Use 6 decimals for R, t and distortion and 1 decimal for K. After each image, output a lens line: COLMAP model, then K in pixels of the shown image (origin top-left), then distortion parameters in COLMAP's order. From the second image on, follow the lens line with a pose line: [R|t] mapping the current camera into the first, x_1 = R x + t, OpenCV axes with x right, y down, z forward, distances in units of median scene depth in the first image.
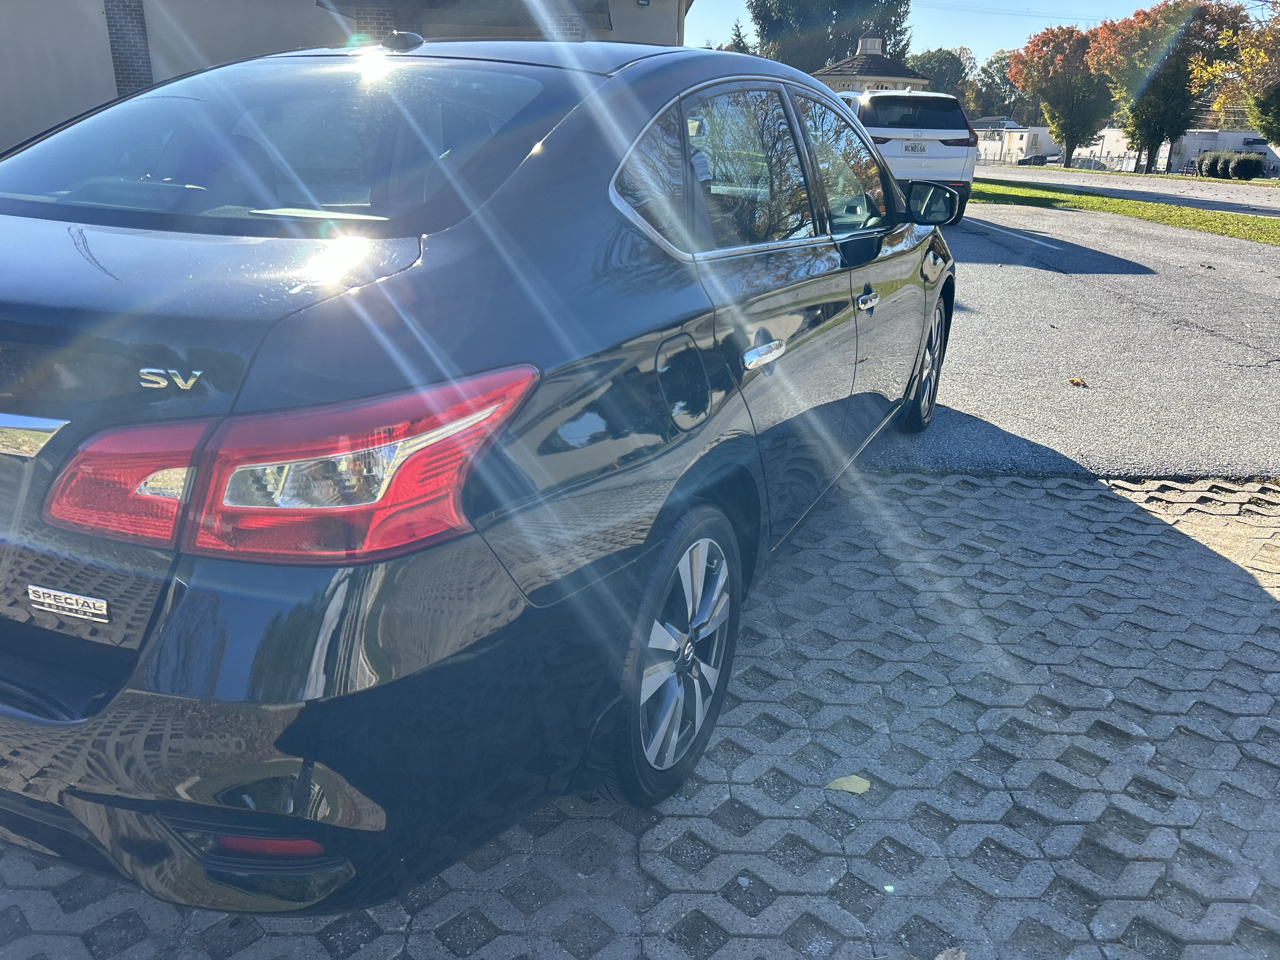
lens RADIAL K [[938.8, 0, 633.1], [0, 938.8, 503.0], [0, 0, 1]] dist [0.048317, -0.047891]
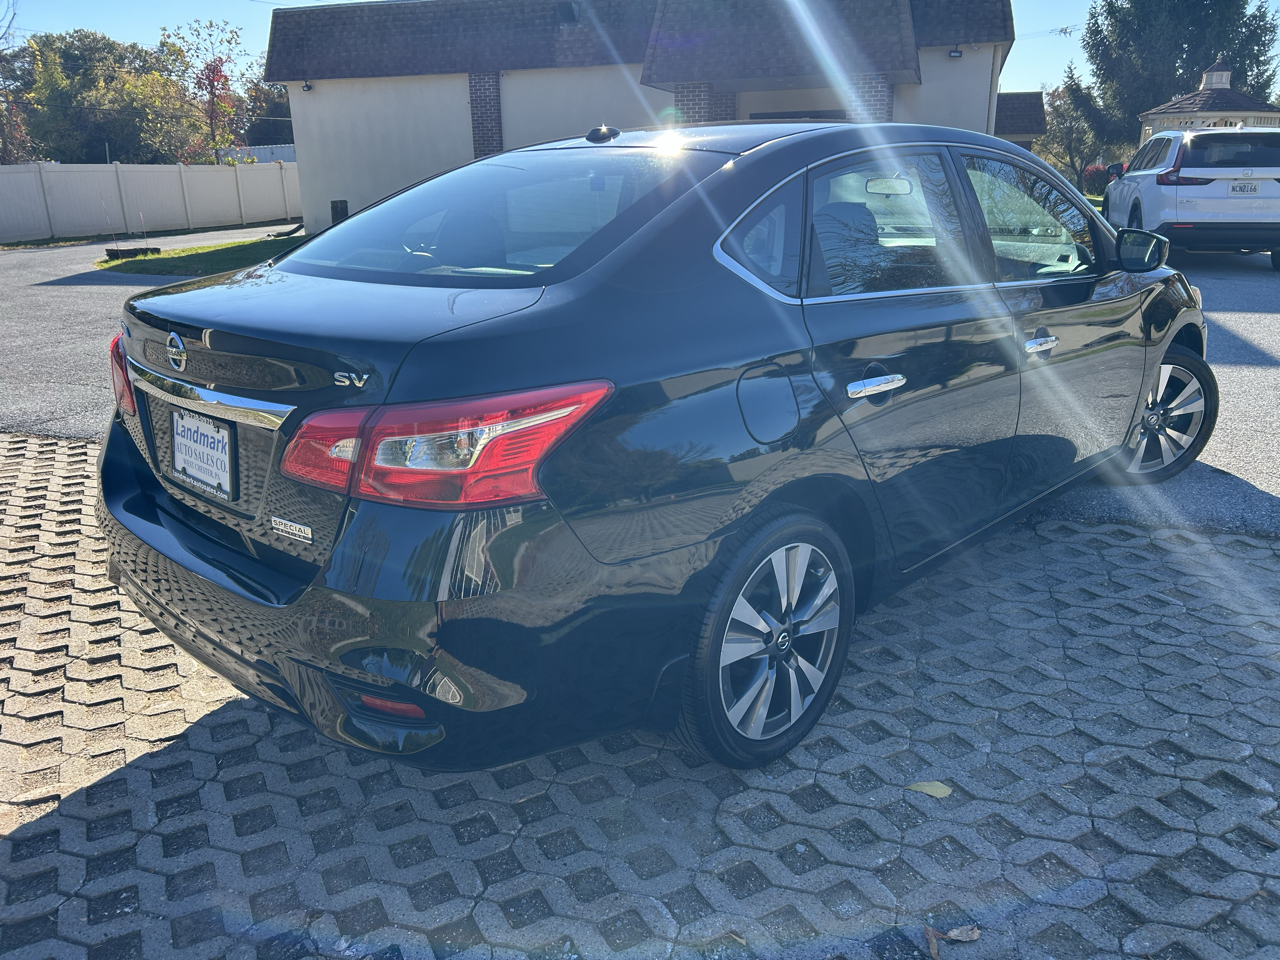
lens RADIAL K [[998.8, 0, 644.7], [0, 998.8, 461.8], [0, 0, 1]] dist [0.054298, -0.057459]
pose [[0.946714, 0.044392, -0.319003, 0.264361], [-0.077815, 0.992640, -0.092798, 0.062111], [0.312535, 0.112676, 0.943200, -0.205185]]
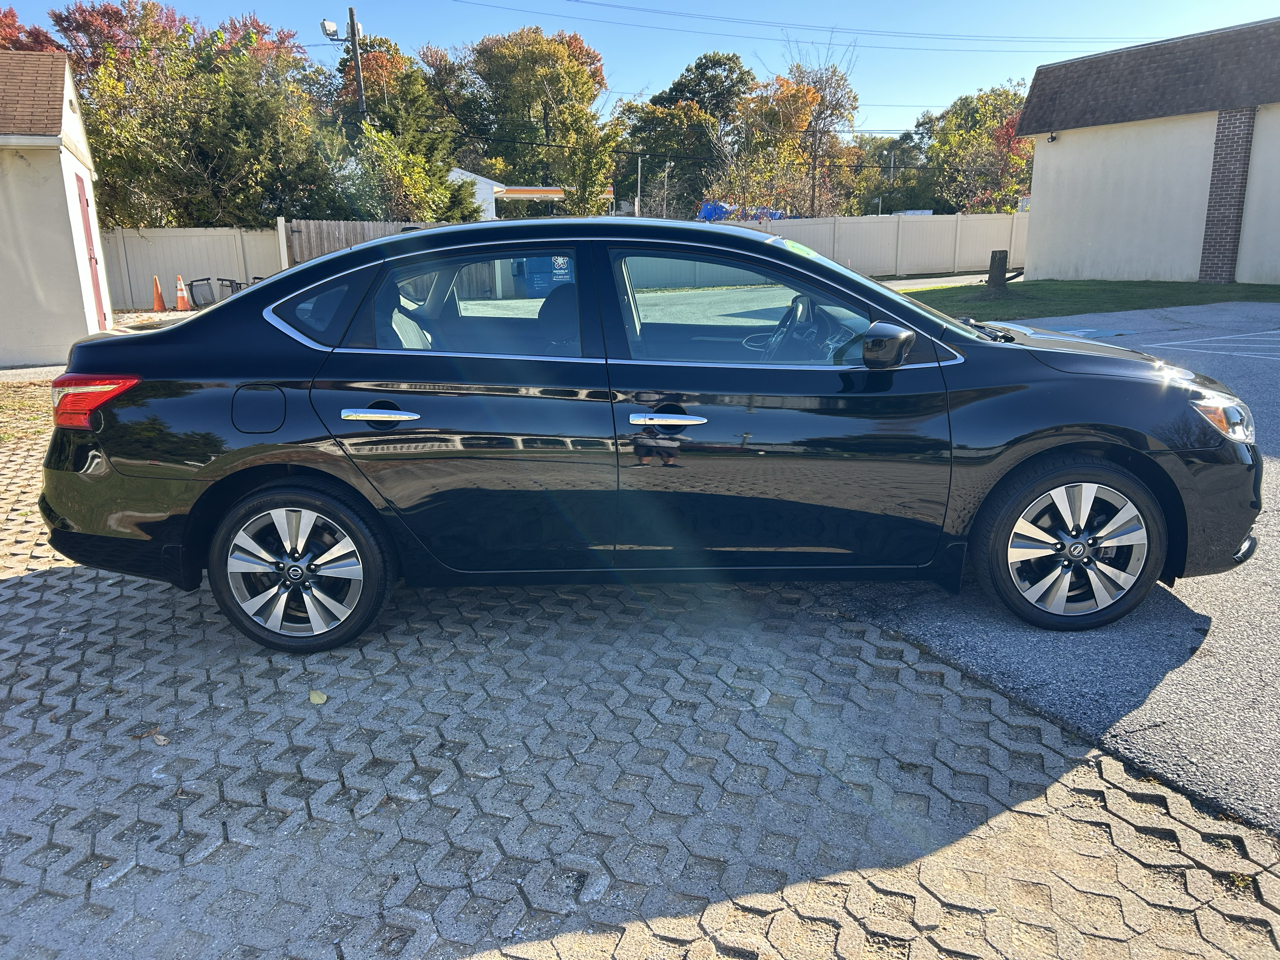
lens RADIAL K [[938.8, 0, 633.1], [0, 938.8, 503.0], [0, 0, 1]] dist [0.048317, -0.047891]
pose [[0.423426, 0.209734, -0.881319, 1.675681], [-0.306169, 0.948721, 0.078676, -0.264990], [0.852626, 0.236519, 0.465927, 0.638808]]
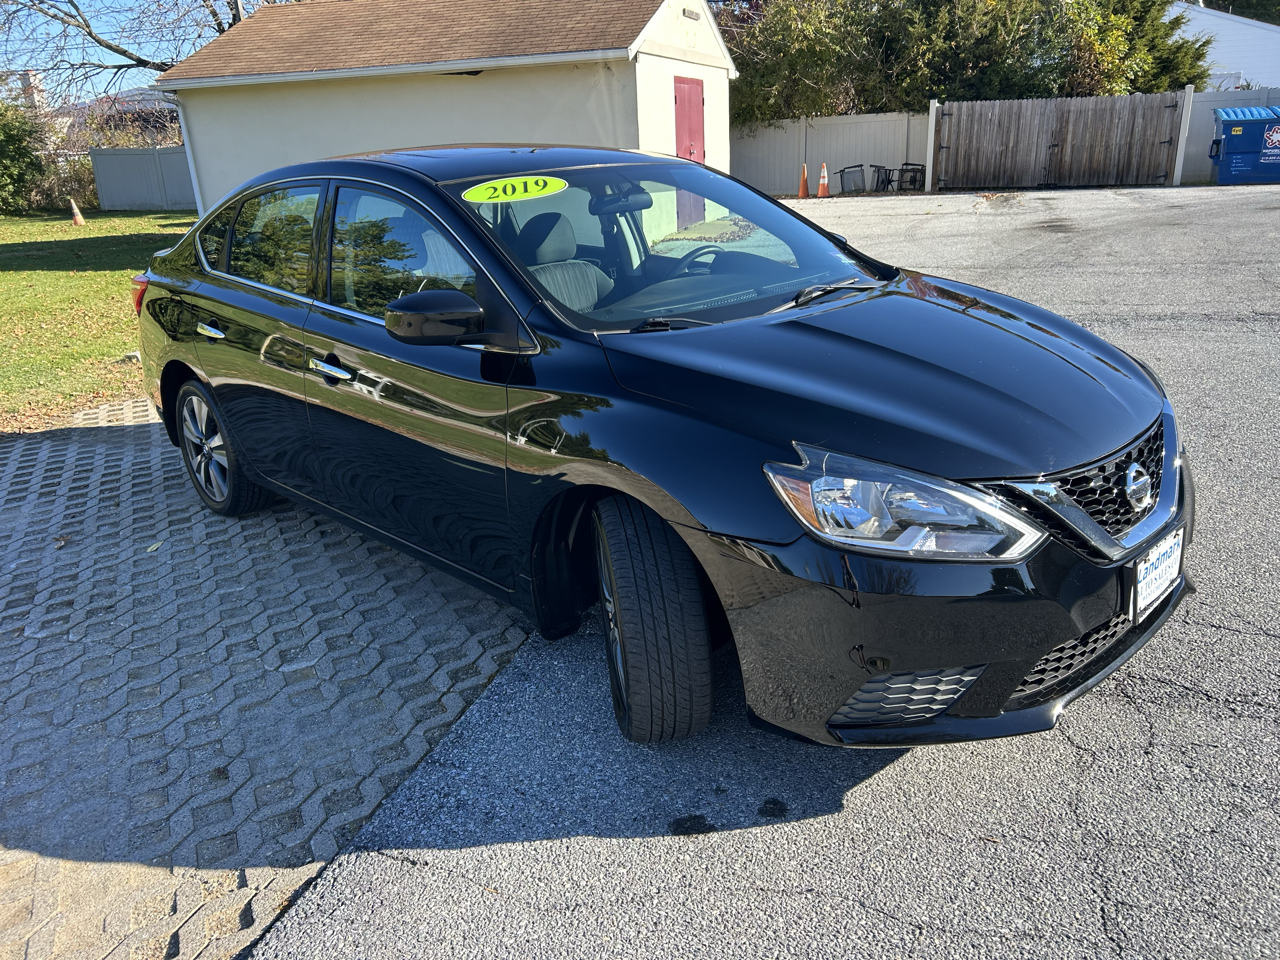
lens RADIAL K [[932.4, 0, 634.2], [0, 932.4, 507.2], [0, 0, 1]] dist [0.007014, -0.008073]
pose [[-0.317075, 0.333838, -0.887702, 1.563829], [-0.312219, 0.847082, 0.430082, -0.887068], [0.895535, 0.413526, -0.164358, 2.121264]]
